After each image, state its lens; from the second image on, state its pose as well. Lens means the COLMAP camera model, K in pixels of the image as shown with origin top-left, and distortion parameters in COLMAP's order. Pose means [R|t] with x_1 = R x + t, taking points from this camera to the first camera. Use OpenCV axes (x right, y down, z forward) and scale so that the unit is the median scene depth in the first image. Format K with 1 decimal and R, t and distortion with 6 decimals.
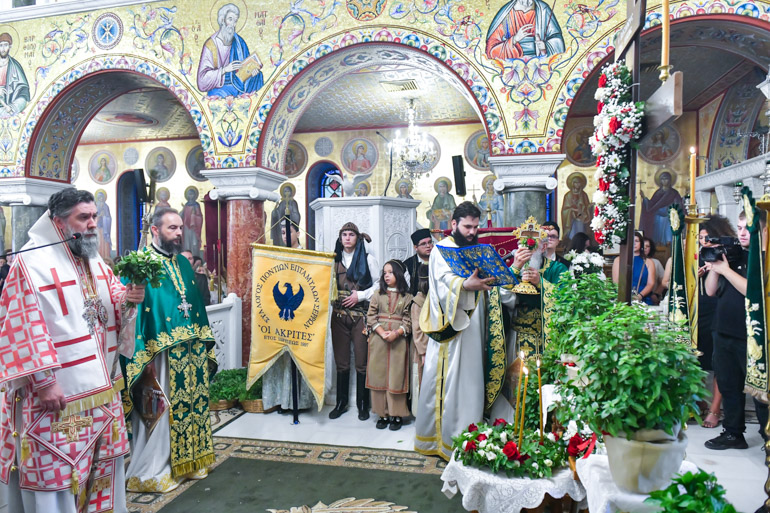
lens RADIAL K [[508.5, 0, 377.0], [0, 508.5, 254.8], [0, 0, 1]] dist [-0.014930, -0.000237]
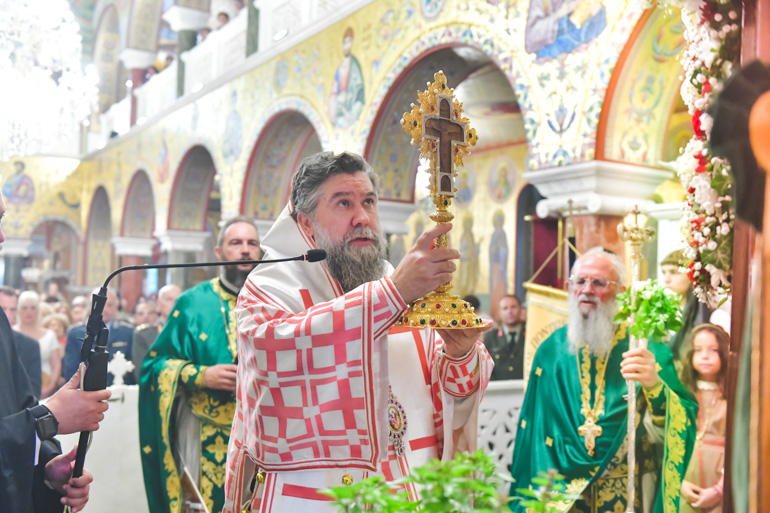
lens RADIAL K [[782.3, 0, 386.8], [0, 782.3, 258.4], [0, 0, 1]] dist [-0.021960, 0.000000]
pose [[0.714767, -0.002376, -0.699358, 0.223981], [-0.041733, 0.998067, -0.046043, -0.002016], [0.698116, 0.062097, 0.713287, 0.154390]]
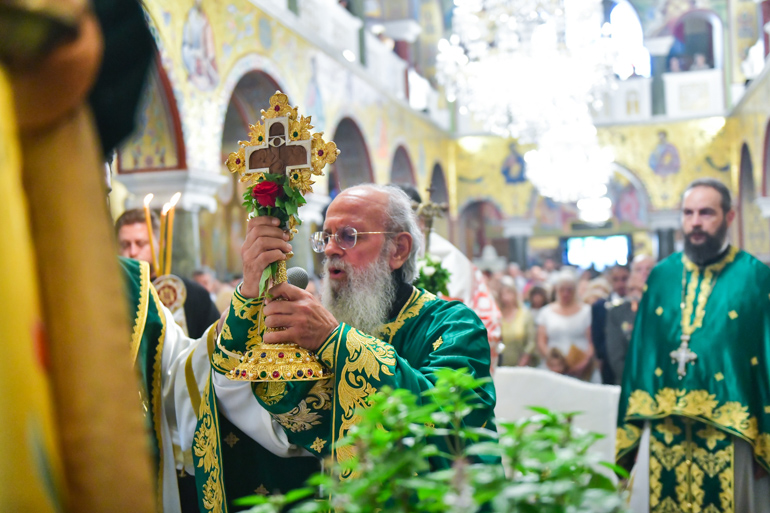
lens RADIAL K [[846.2, 0, 387.3], [0, 846.2, 252.3], [0, 0, 1]] dist [0.033115, 0.000000]
pose [[-0.044956, -0.004091, -0.998981, 0.325736], [0.021764, 0.999750, -0.005074, -0.008040], [0.998752, -0.021970, -0.044856, 0.409577]]
